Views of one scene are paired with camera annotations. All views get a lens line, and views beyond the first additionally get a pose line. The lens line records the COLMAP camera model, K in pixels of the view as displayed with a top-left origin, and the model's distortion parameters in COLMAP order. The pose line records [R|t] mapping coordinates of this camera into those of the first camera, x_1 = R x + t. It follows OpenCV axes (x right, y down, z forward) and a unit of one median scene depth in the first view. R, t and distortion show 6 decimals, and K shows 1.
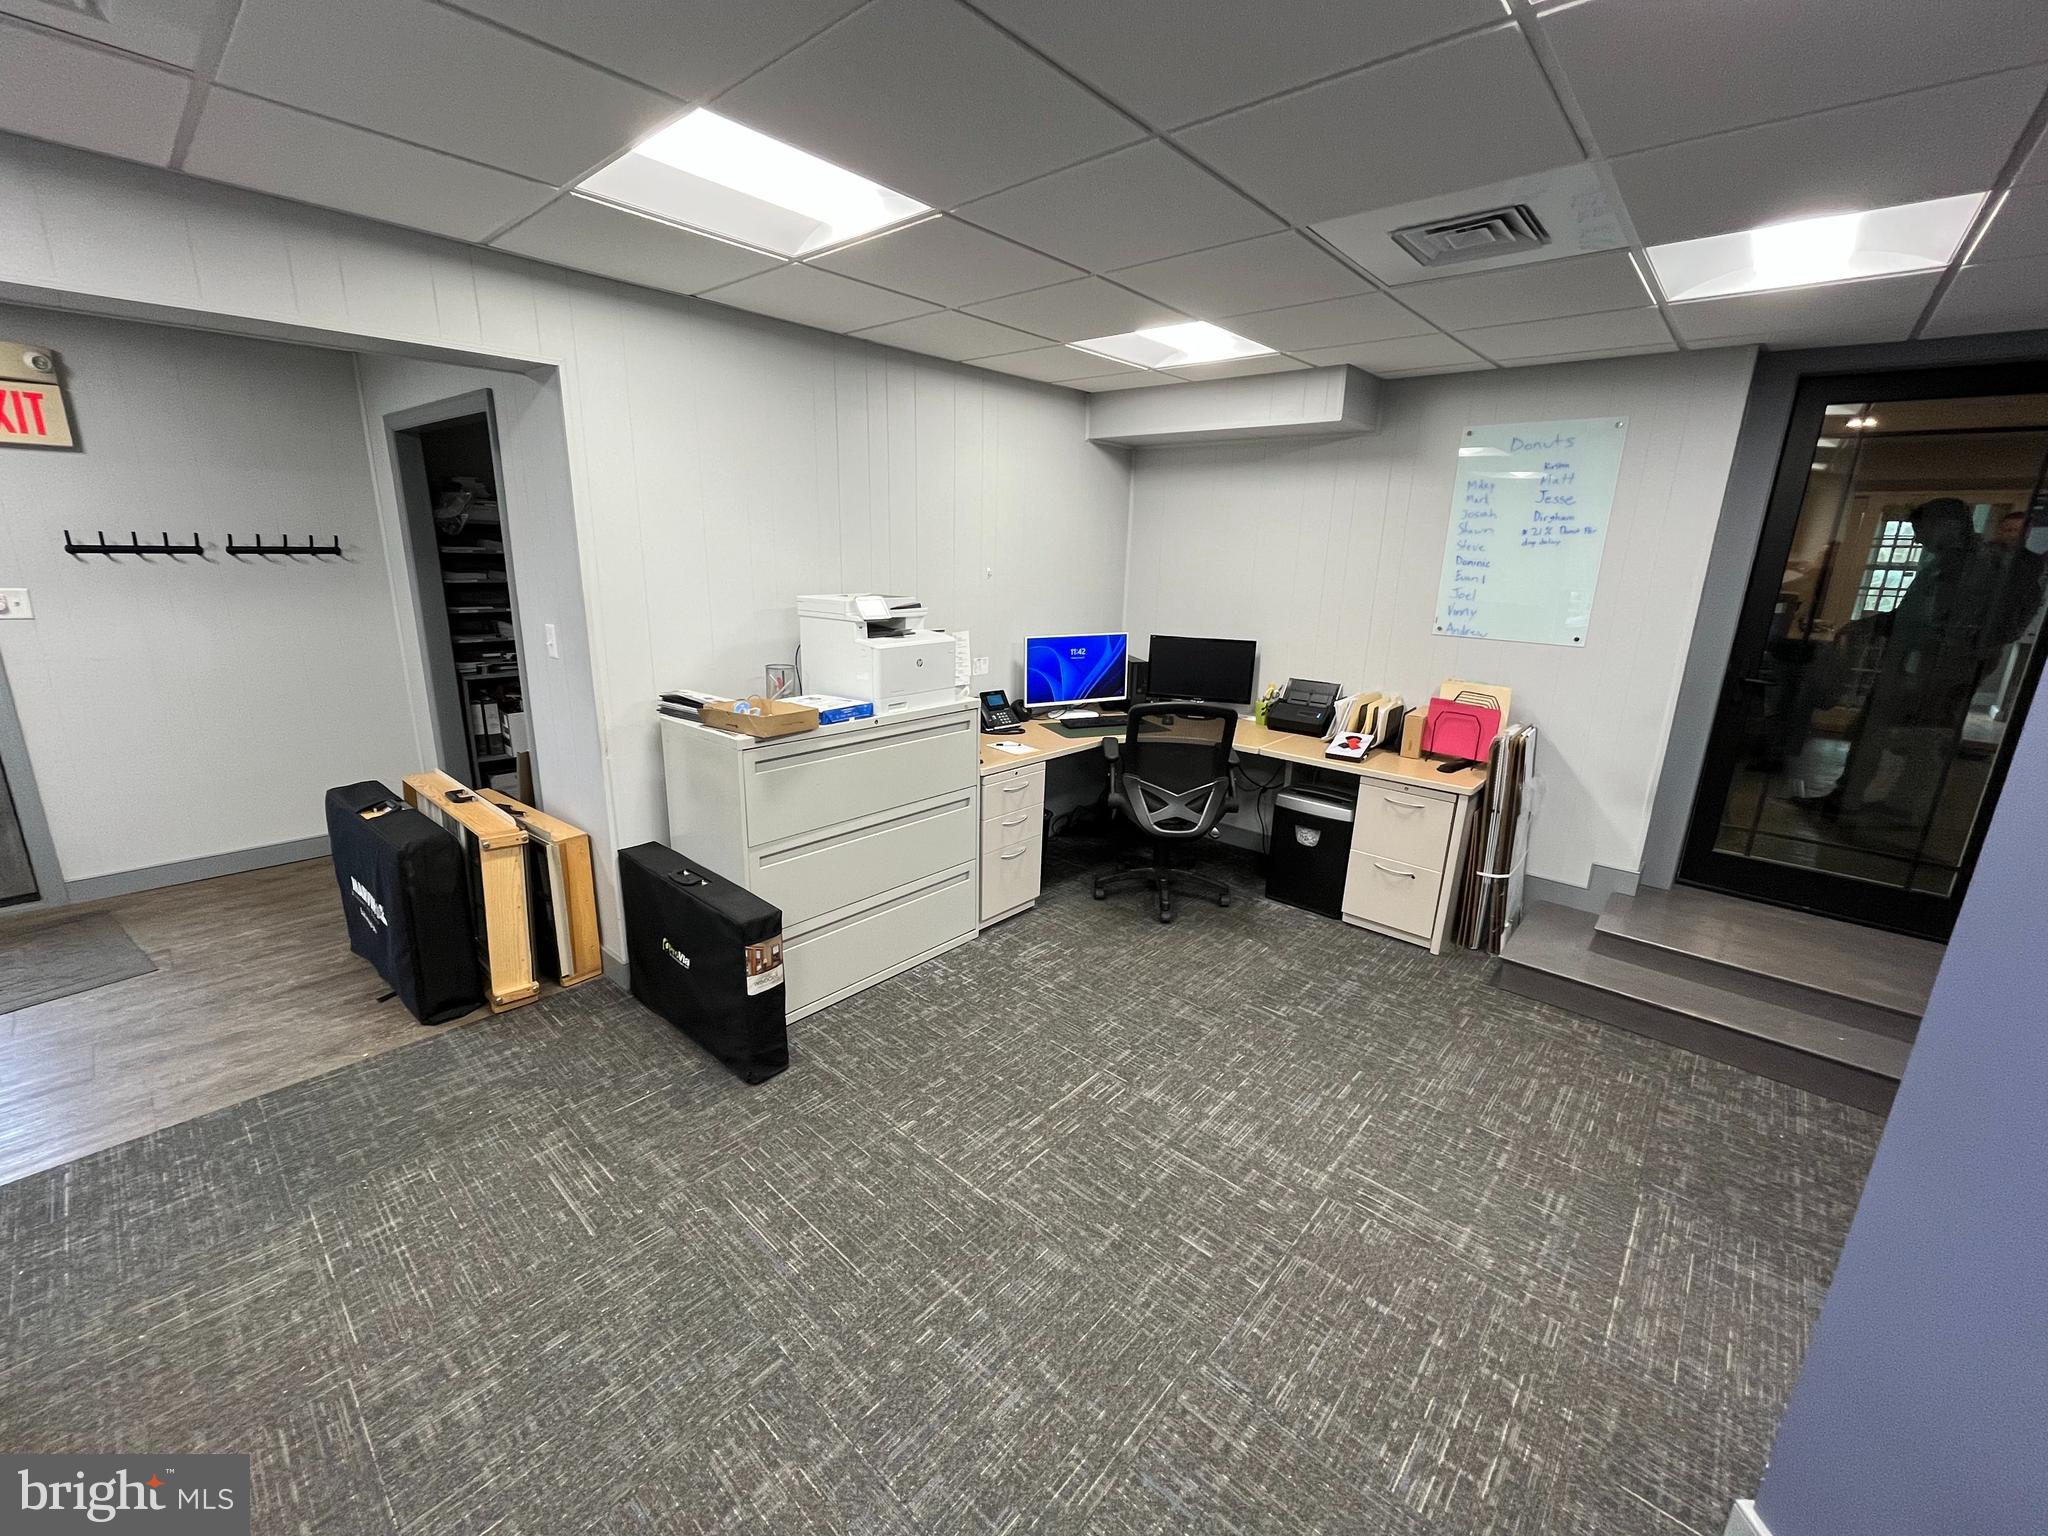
lens RADIAL K [[828.7, 0, 1020.9], [0, 828.7, 761.4], [0, 0, 1]] dist [-0.004016, 0.000449]
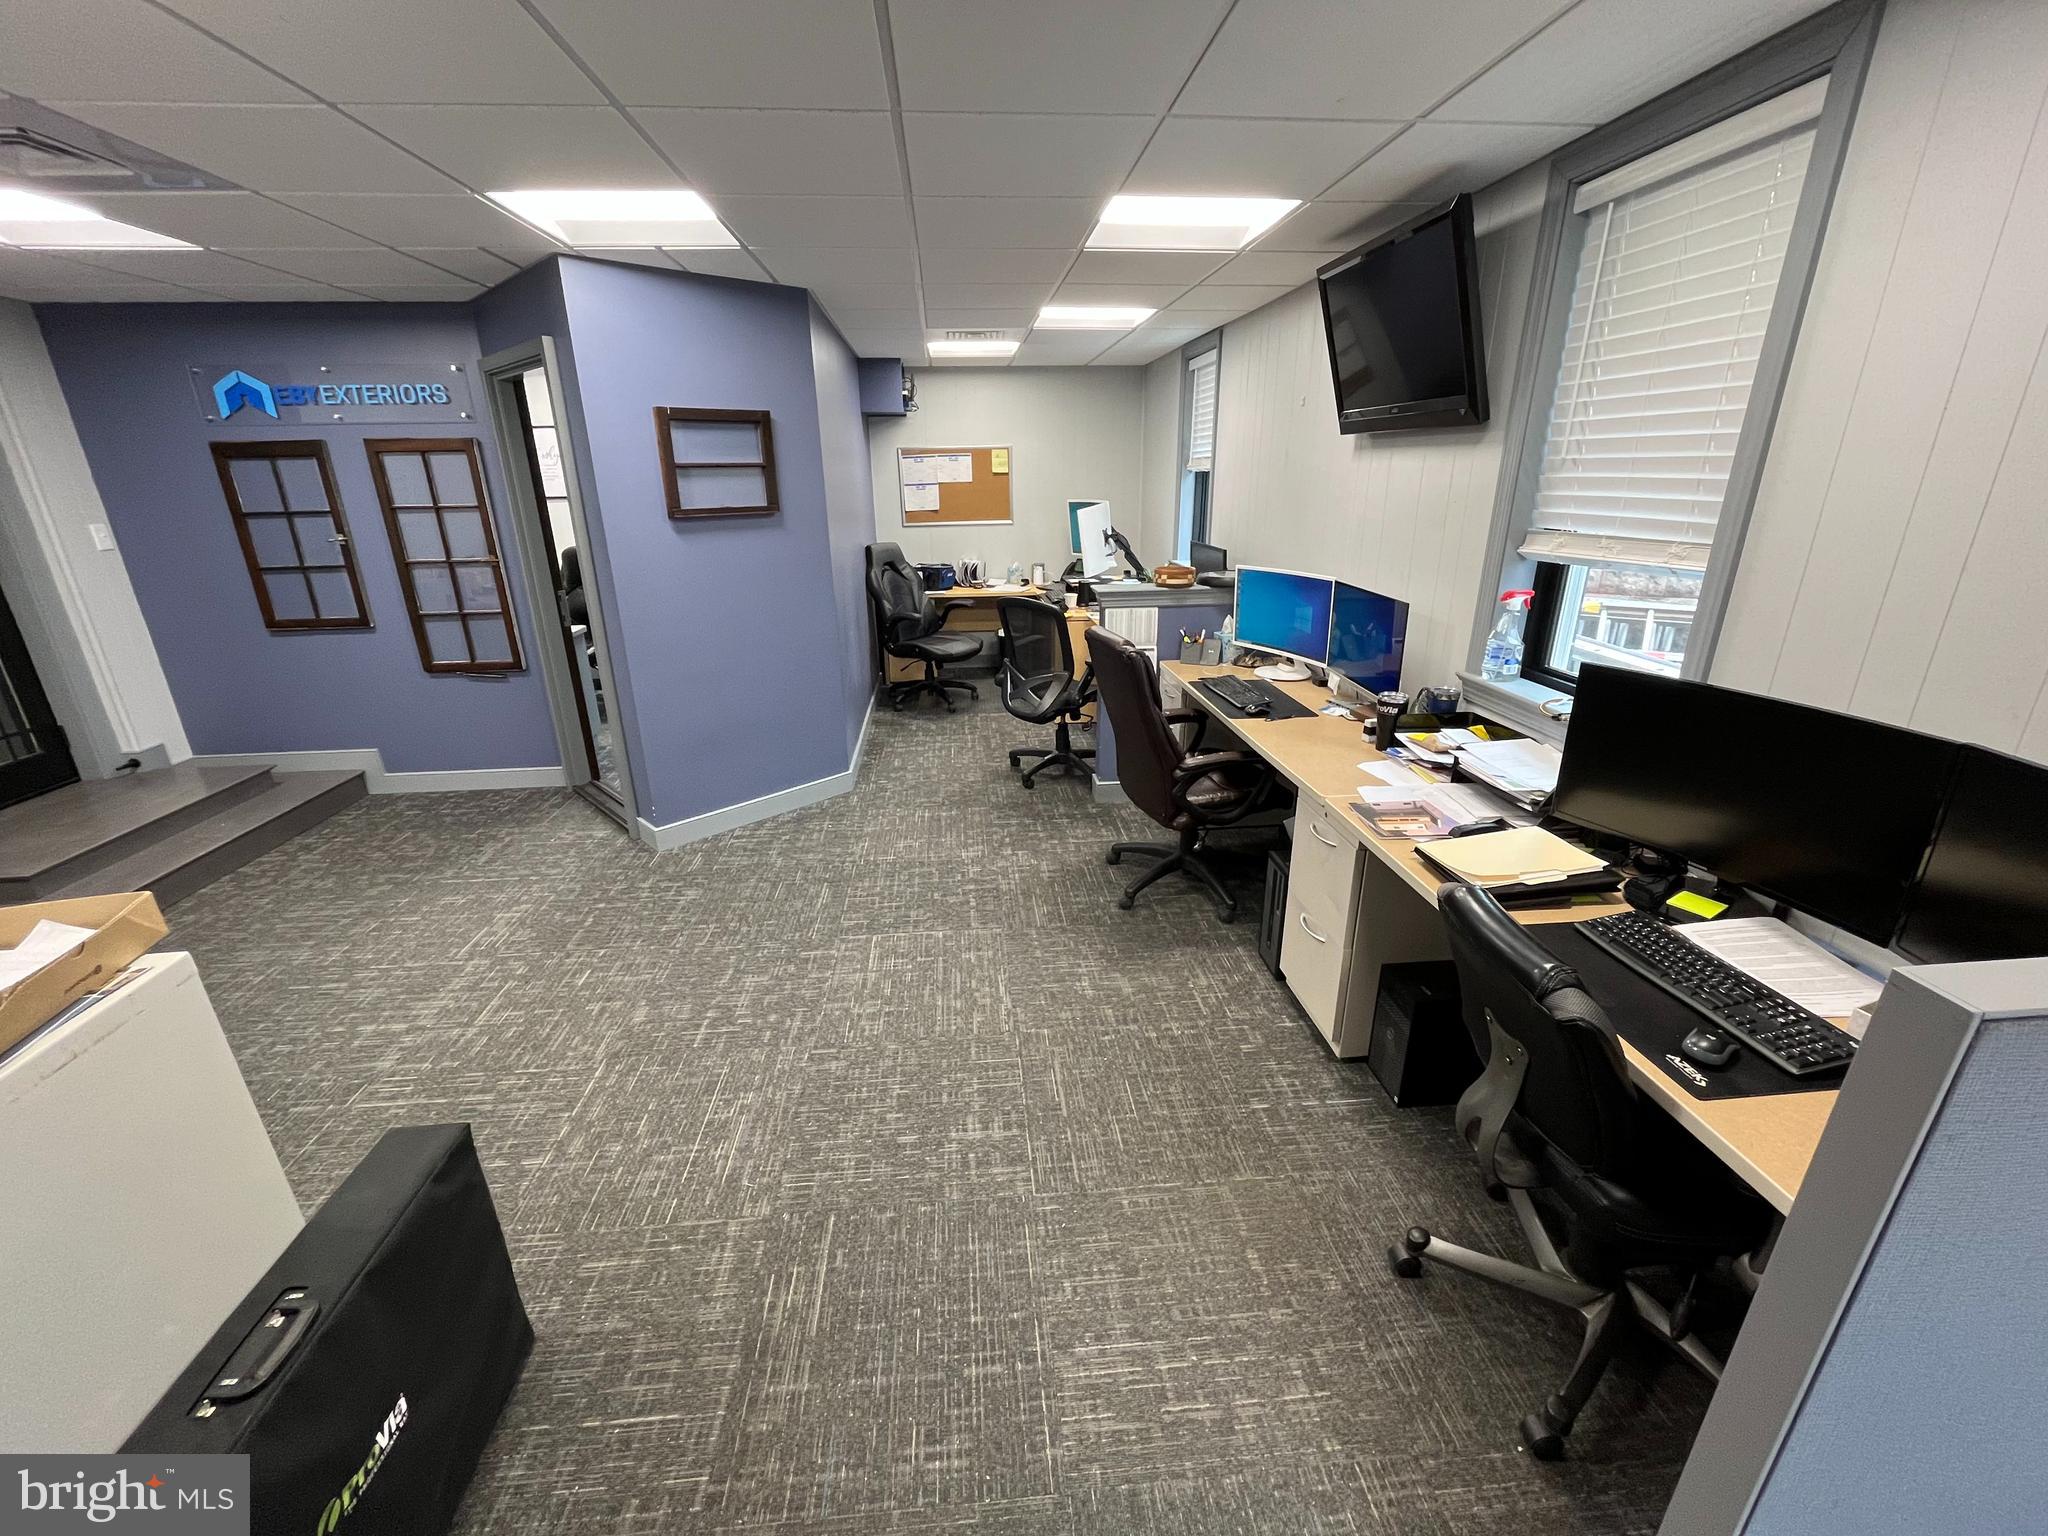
lens RADIAL K [[828.7, 0, 1020.9], [0, 828.7, 761.4], [0, 0, 1]] dist [-0.004016, 0.000449]
pose [[-0.727949, -0.245428, 0.640199, -1.210129], [0.168525, 0.841044, 0.514048, -0.345799], [-0.664597, 0.482090, -0.570876, 1.193435]]
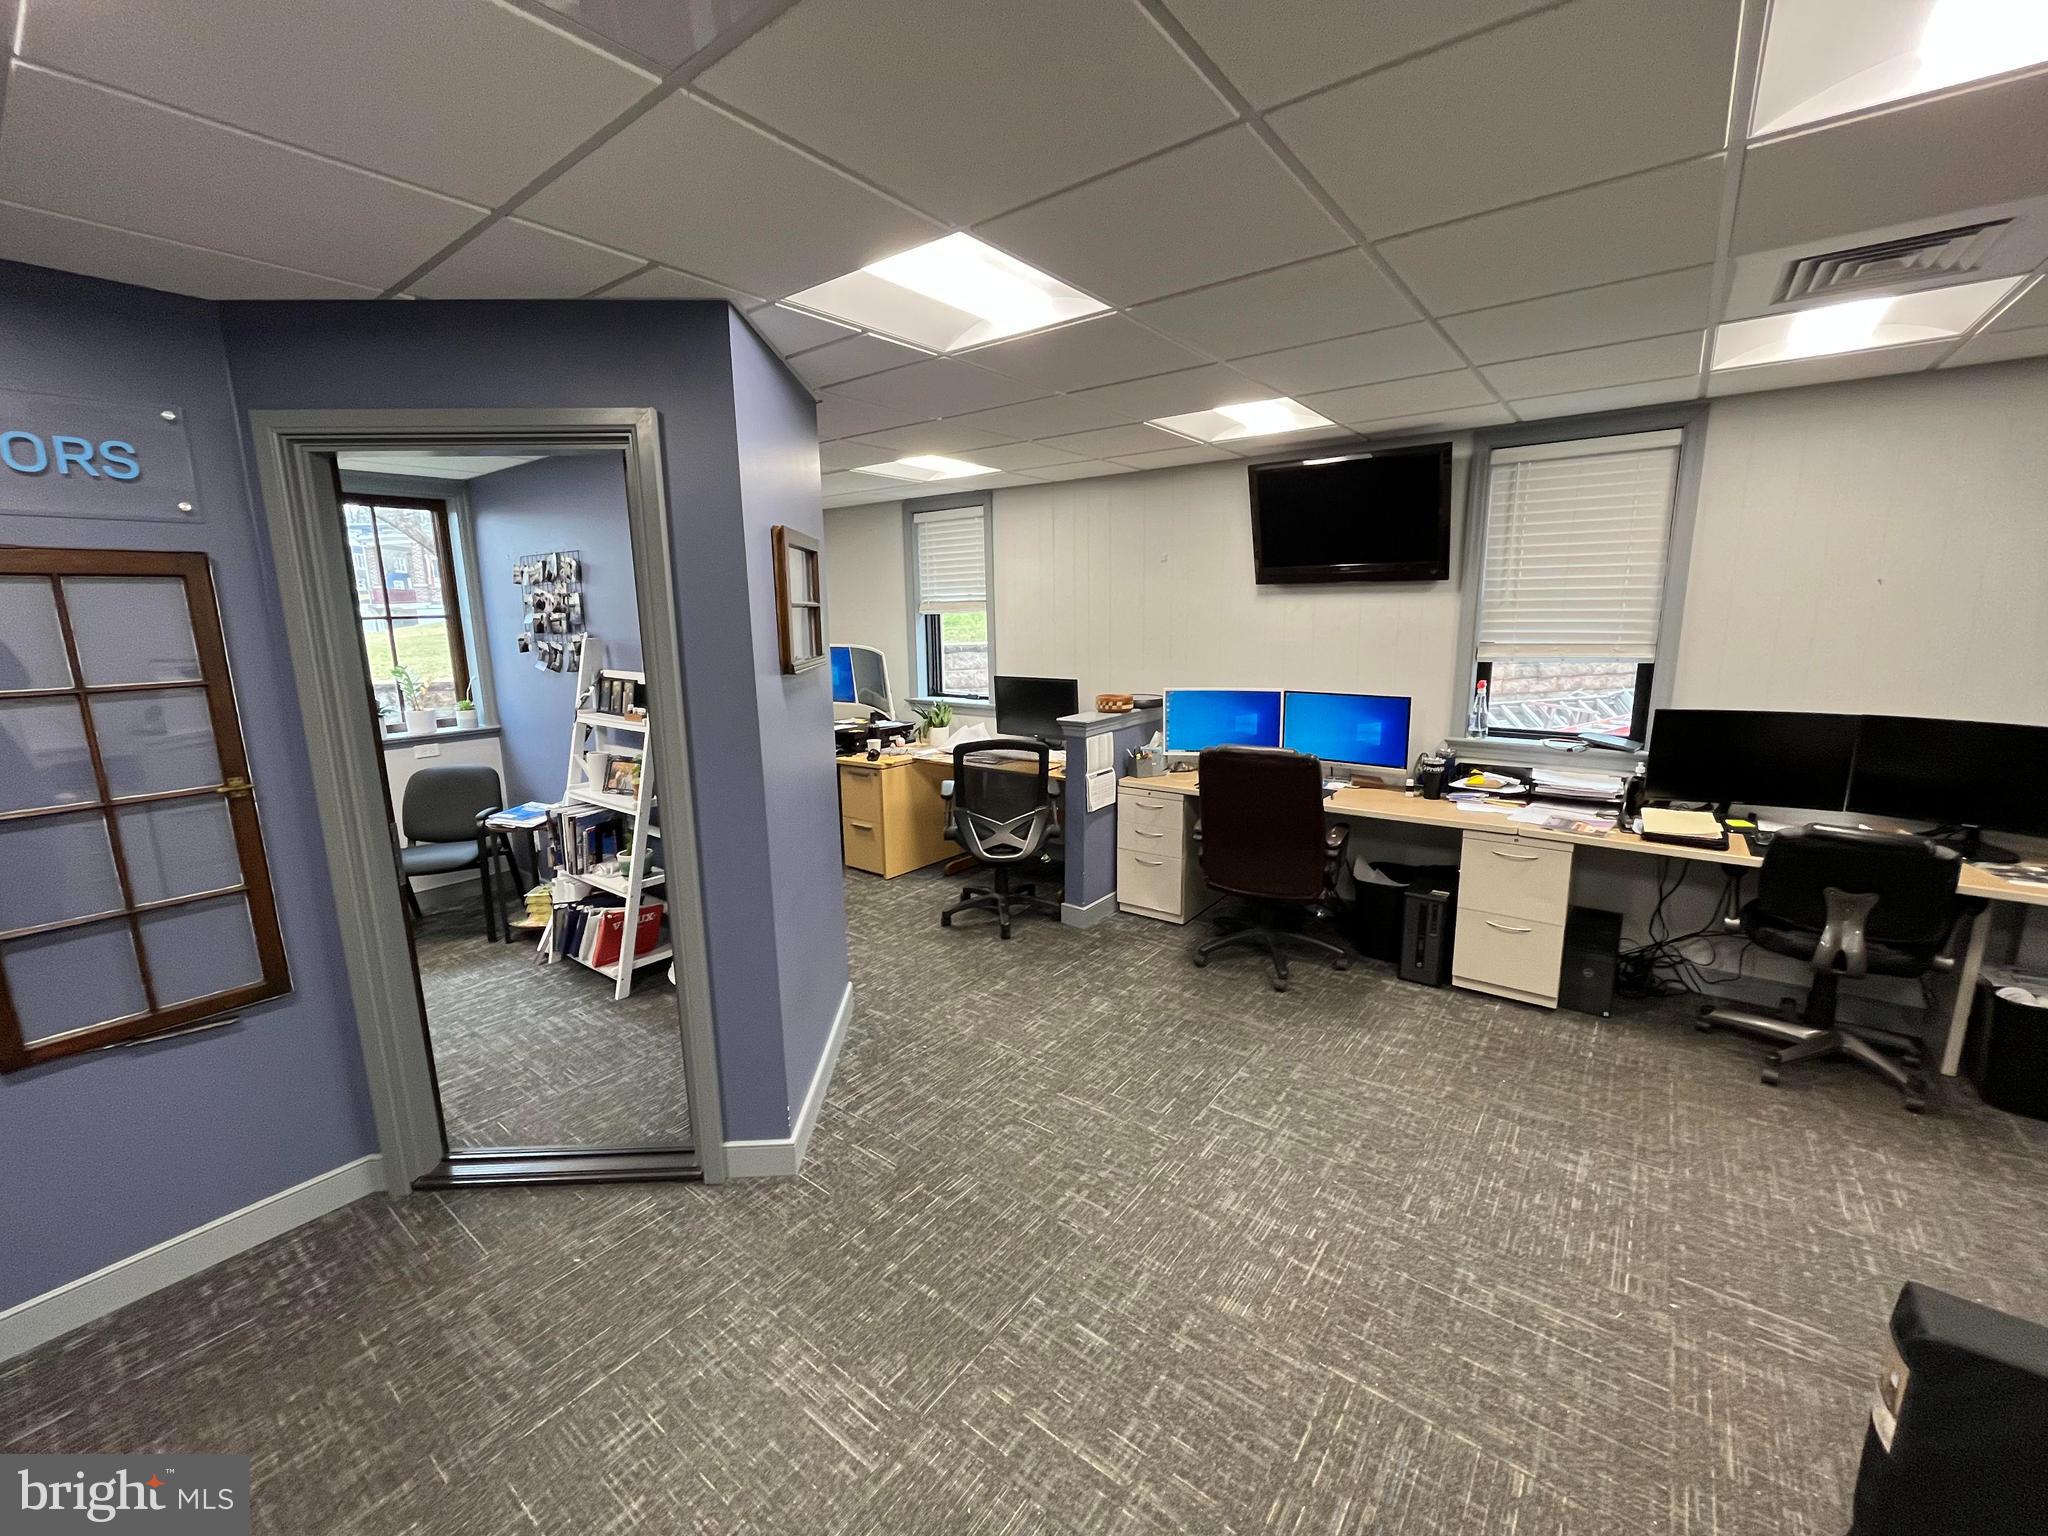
lens RADIAL K [[828.7, 0, 1020.9], [0, 828.7, 761.4], [0, 0, 1]] dist [-0.004016, 0.000449]
pose [[-0.997138, 0.001660, -0.075590, 0.381566], [-0.030819, 0.904007, 0.426405, -0.429200], [0.069042, 0.427514, -0.901368, 1.649368]]
